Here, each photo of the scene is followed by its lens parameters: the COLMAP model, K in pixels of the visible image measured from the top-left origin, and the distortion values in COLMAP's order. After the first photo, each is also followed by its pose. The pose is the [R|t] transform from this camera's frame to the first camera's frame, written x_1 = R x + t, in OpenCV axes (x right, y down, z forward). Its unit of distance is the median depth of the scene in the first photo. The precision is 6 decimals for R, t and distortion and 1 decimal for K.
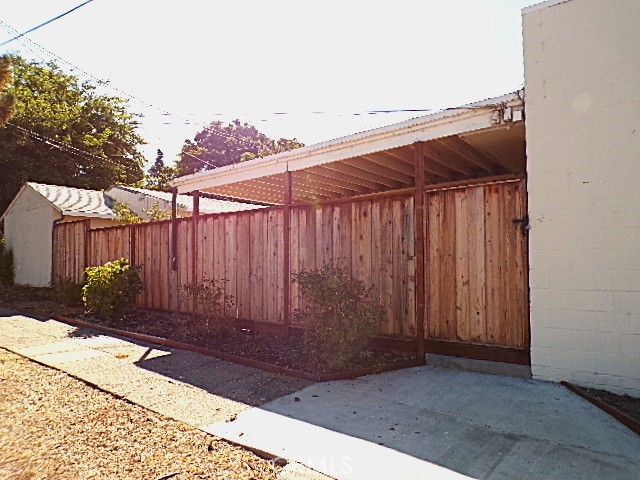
lens RADIAL K [[447.5, 0, 320.0], [0, 447.5, 240.0], [0, 0, 1]] dist [-0.004925, 0.001371]
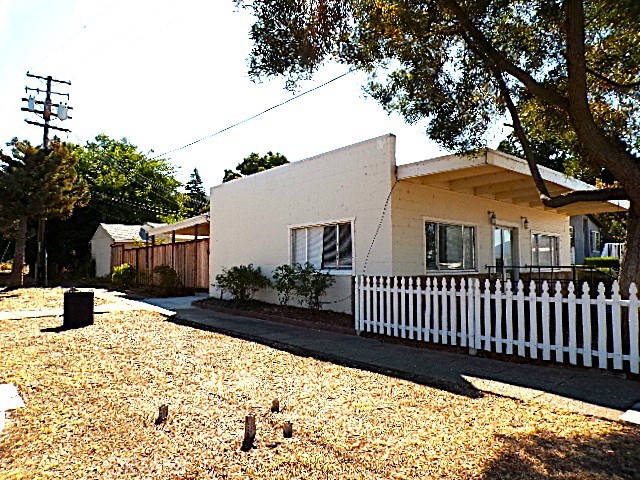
lens RADIAL K [[447.5, 0, 320.0], [0, 447.5, 240.0], [0, 0, 1]] dist [-0.004925, 0.001371]
pose [[0.985620, -0.006556, -0.168851, 0.528911], [0.004558, 0.999915, -0.012217, -0.026818], [0.168917, 0.011272, 0.985566, -0.650228]]
